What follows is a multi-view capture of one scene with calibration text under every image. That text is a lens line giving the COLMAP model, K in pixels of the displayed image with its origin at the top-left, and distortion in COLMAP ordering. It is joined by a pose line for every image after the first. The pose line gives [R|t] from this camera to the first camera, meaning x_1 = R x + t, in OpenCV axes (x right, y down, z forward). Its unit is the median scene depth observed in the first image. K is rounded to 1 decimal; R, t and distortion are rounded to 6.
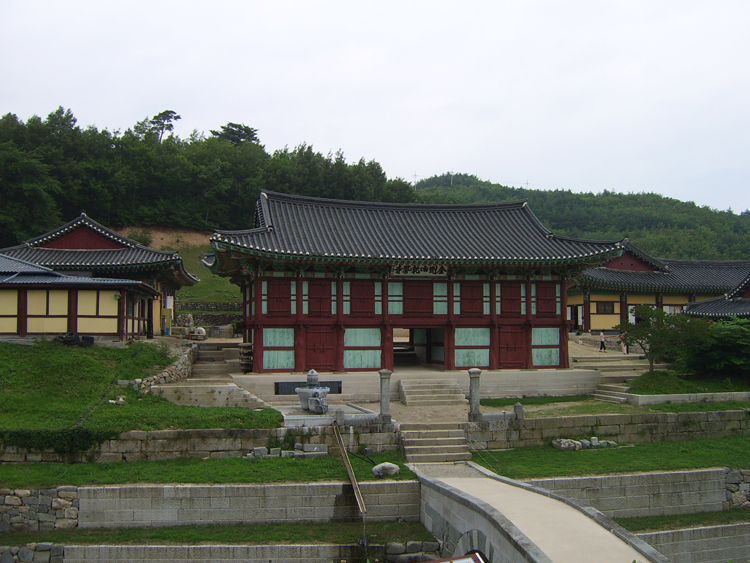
lens RADIAL K [[887.3, 0, 375.4], [0, 887.3, 282.2], [0, 0, 1]] dist [-0.118161, 0.000000]
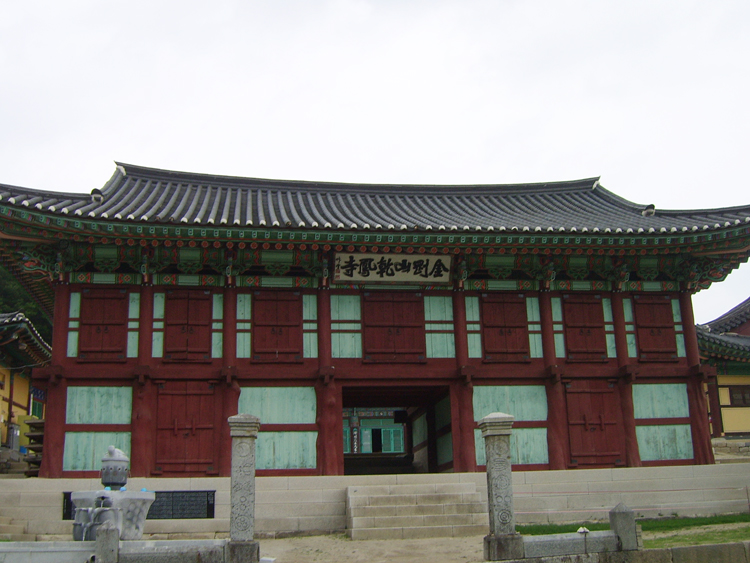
lens RADIAL K [[887.3, 0, 373.7], [0, 887.3, 280.9], [0, 0, 1]] dist [-0.118161, 0.000000]
pose [[0.995823, -0.049052, -0.077003, 0.077462], [0.031139, 0.975318, -0.218599, 0.102185], [0.085825, 0.215288, 0.972772, 0.519808]]
